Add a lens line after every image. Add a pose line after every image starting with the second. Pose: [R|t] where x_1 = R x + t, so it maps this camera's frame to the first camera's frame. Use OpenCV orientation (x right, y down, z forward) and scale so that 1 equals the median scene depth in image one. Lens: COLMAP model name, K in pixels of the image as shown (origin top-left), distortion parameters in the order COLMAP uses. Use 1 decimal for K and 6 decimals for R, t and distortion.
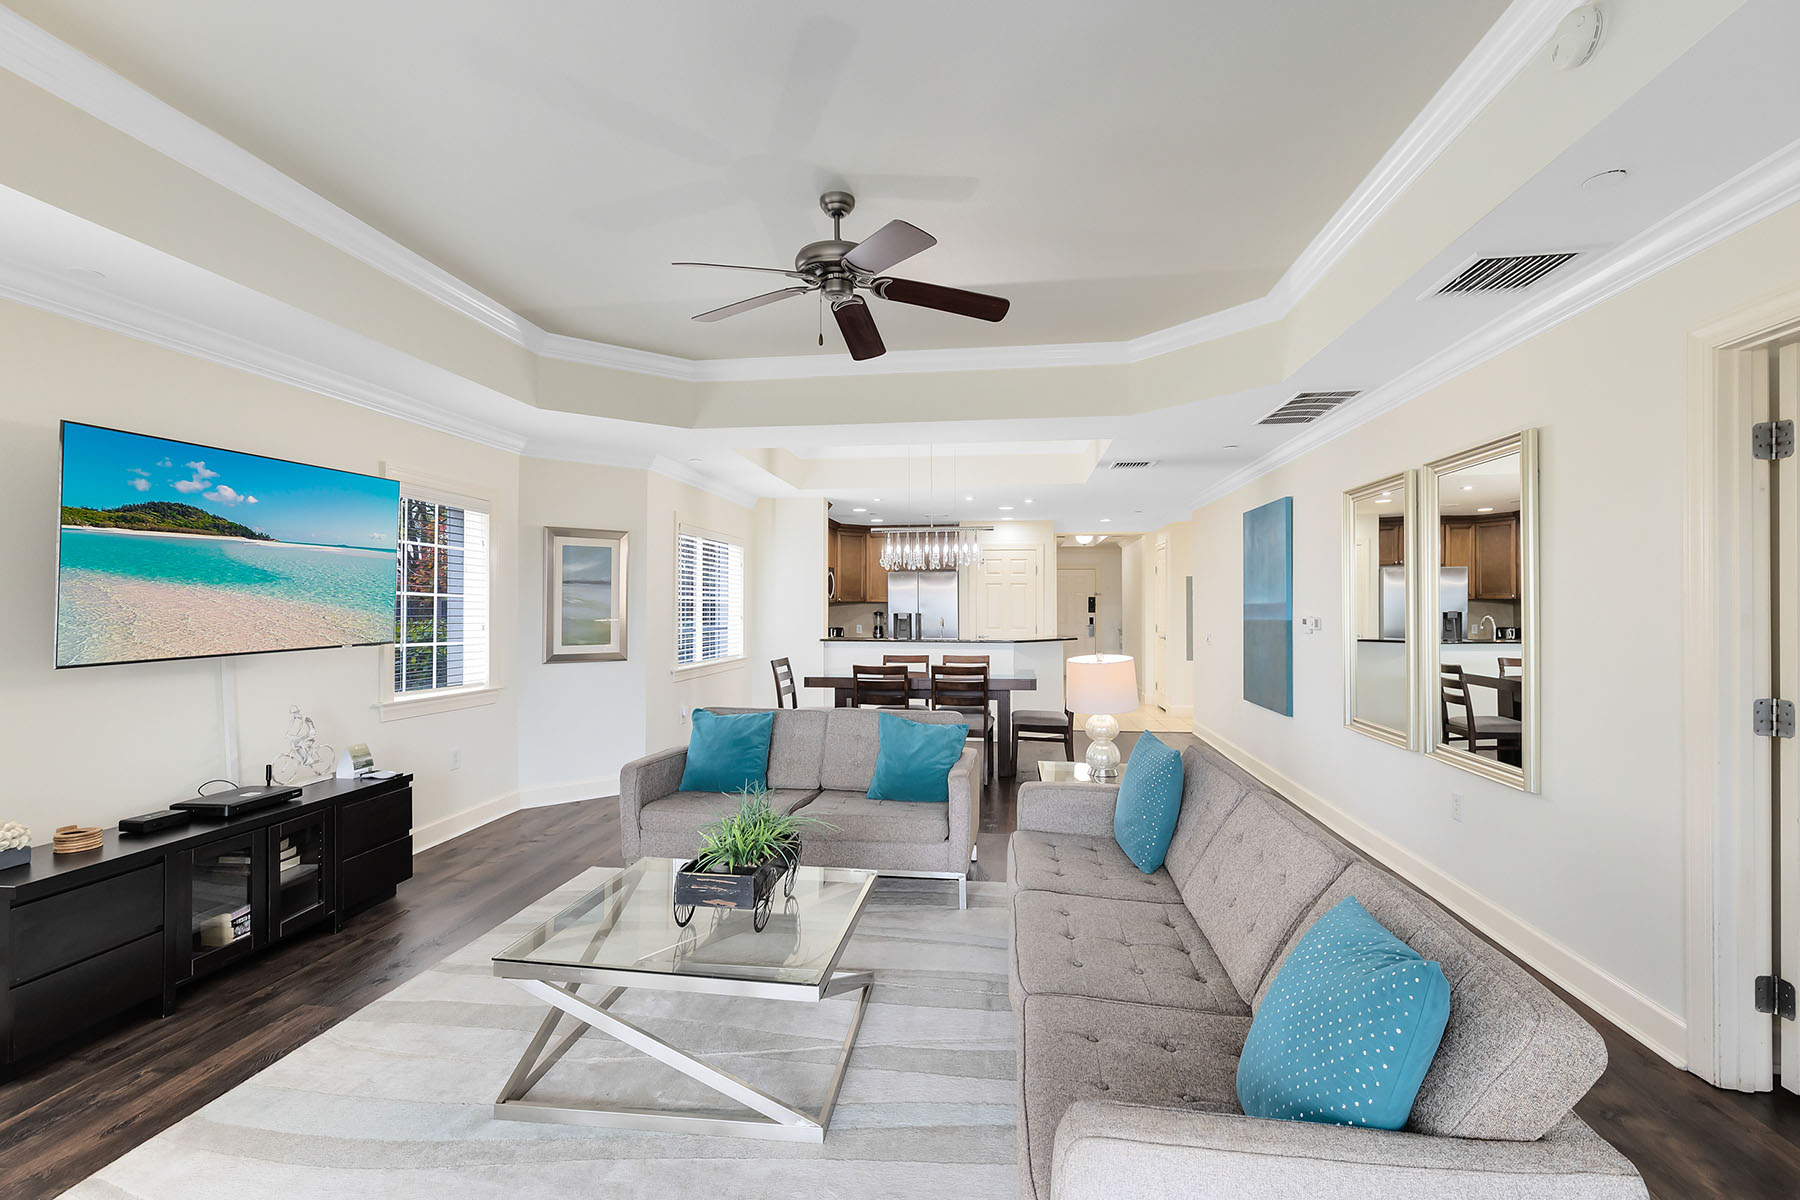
lens RADIAL K [[819.2, 0, 895.1], [0, 819.2, 595.1], [0, 0, 1]] dist [0.009757, -0.002829]
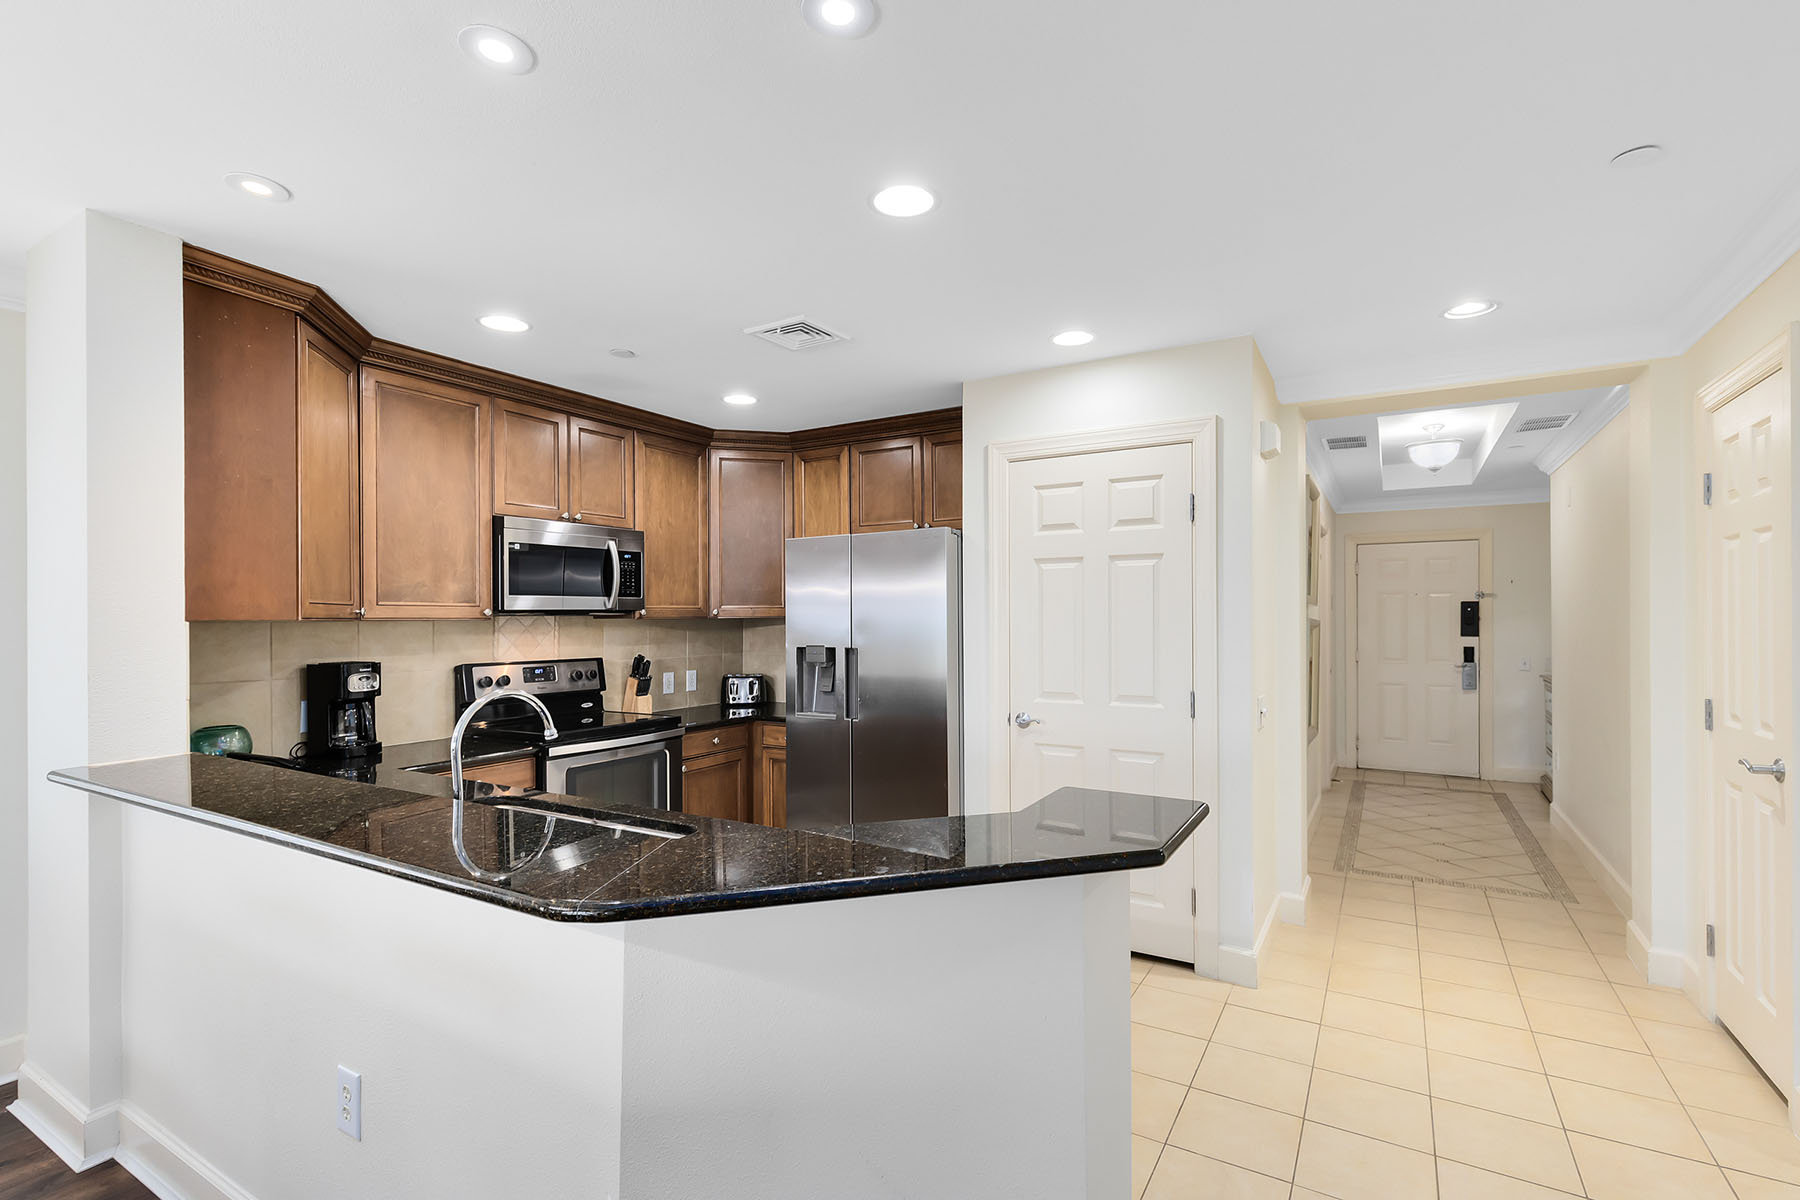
lens RADIAL K [[819.2, 0, 907.5], [0, 819.2, 611.1], [0, 0, 1]] dist [0.009757, -0.002829]
pose [[0.920398, -0.012390, -0.390787, 0.358240], [0.012524, 0.999919, -0.002206, 0.012871], [0.390783, -0.002864, 0.920478, 1.255431]]
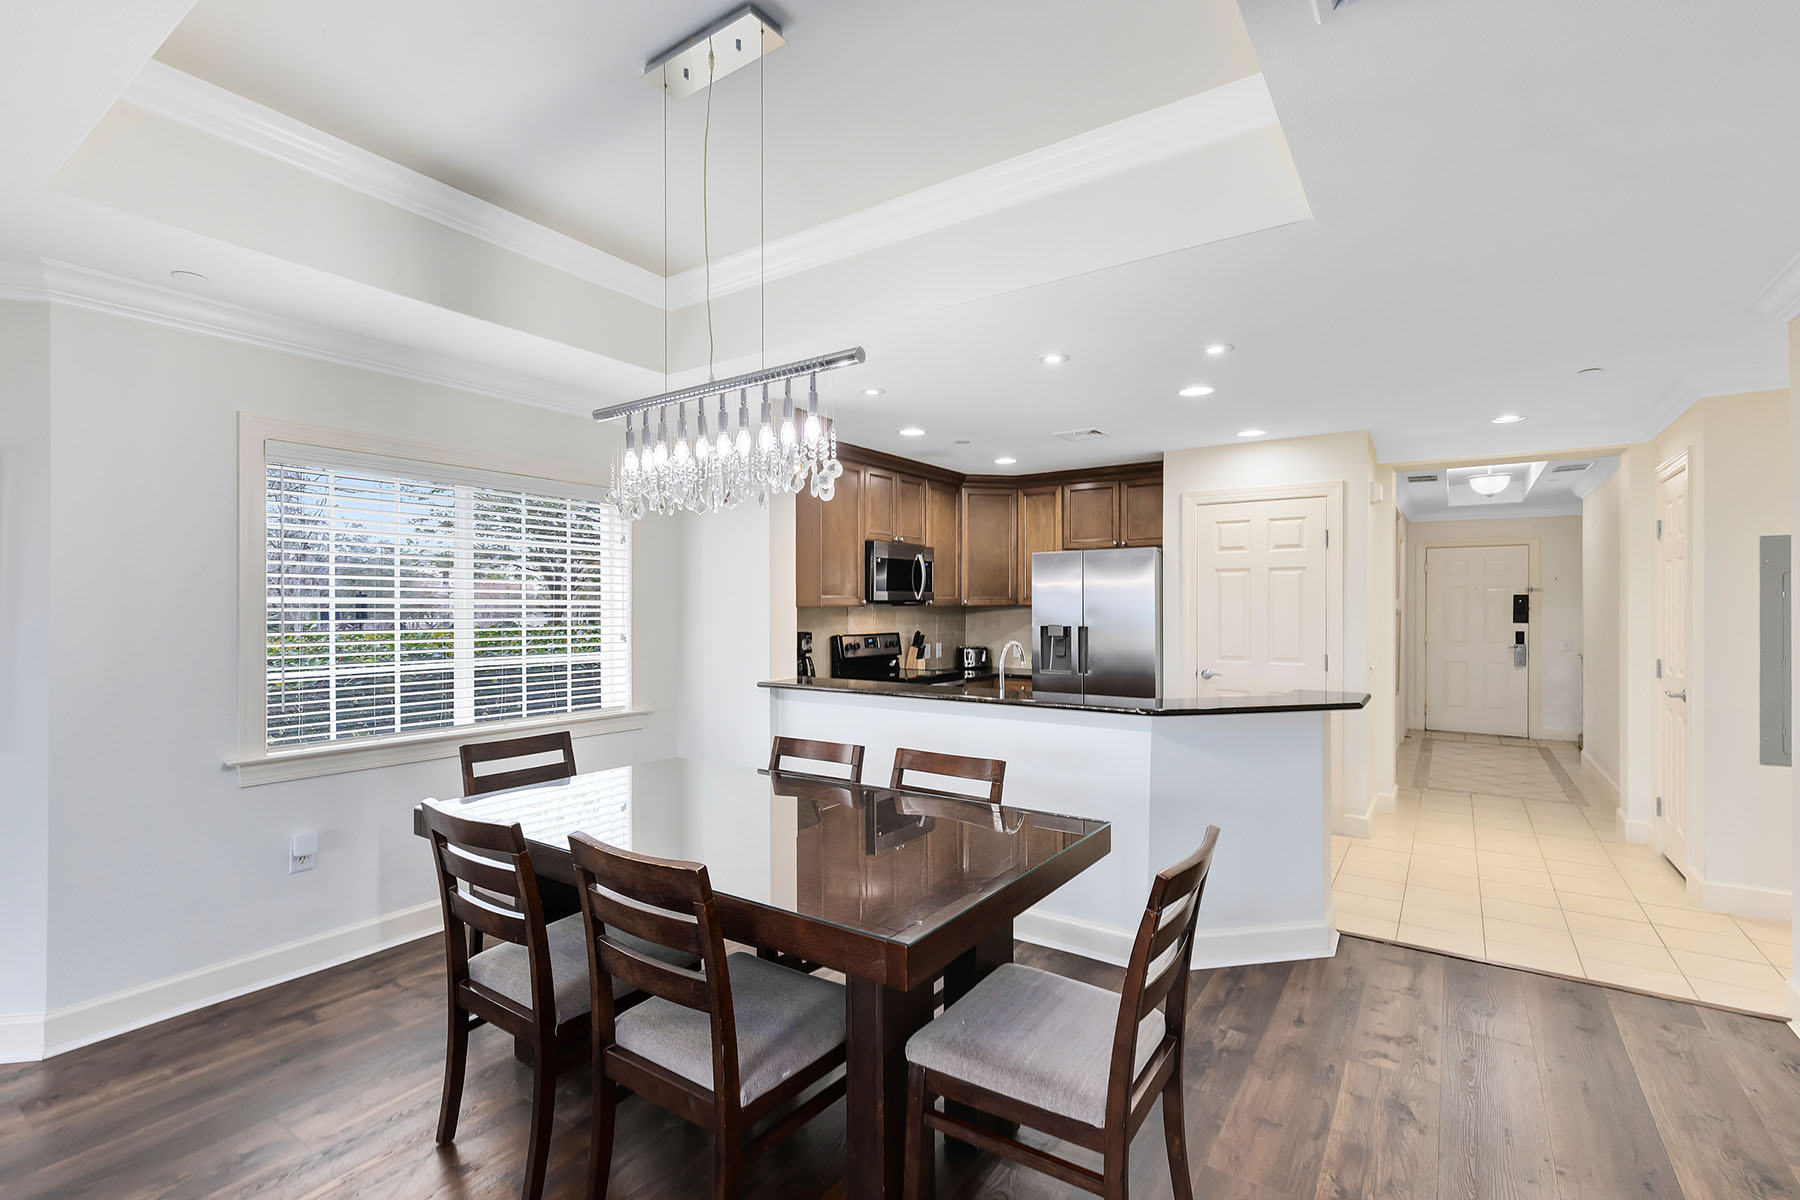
lens RADIAL K [[819.2, 0, 902.9], [0, 819.2, 599.2], [0, 0, 1]] dist [0.009757, -0.002829]
pose [[0.896698, -0.008014, -0.442570, 0.301051], [0.008374, 0.999964, -0.001139, 0.006572], [0.442564, -0.002685, 0.896733, 0.851003]]
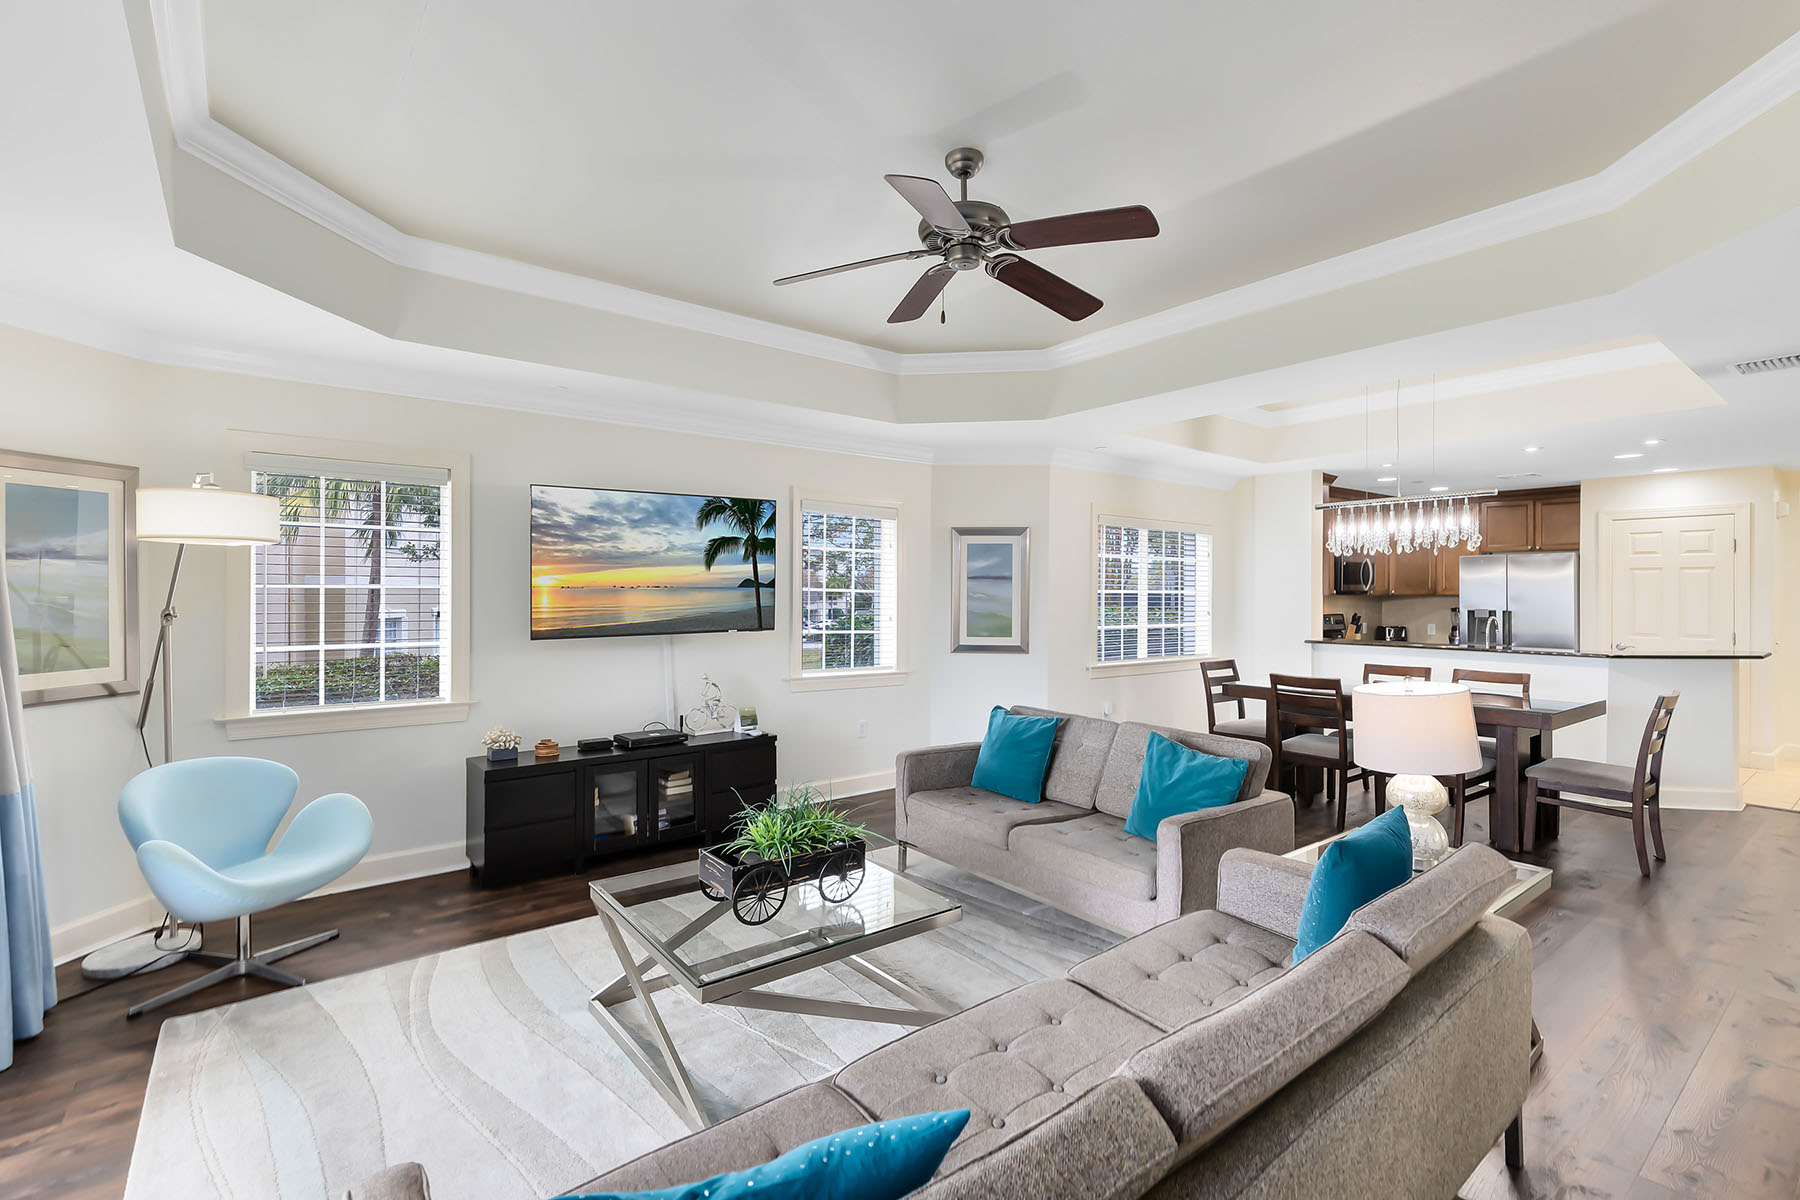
lens RADIAL K [[819.2, 0, 903.8], [0, 819.2, 589.5], [0, 0, 1]] dist [0.009757, -0.002829]
pose [[0.719083, -0.003409, -0.694916, 0.283909], [0.006545, 0.999977, 0.001867, -0.003175], [0.694893, -0.005891, 0.719089, 0.165908]]
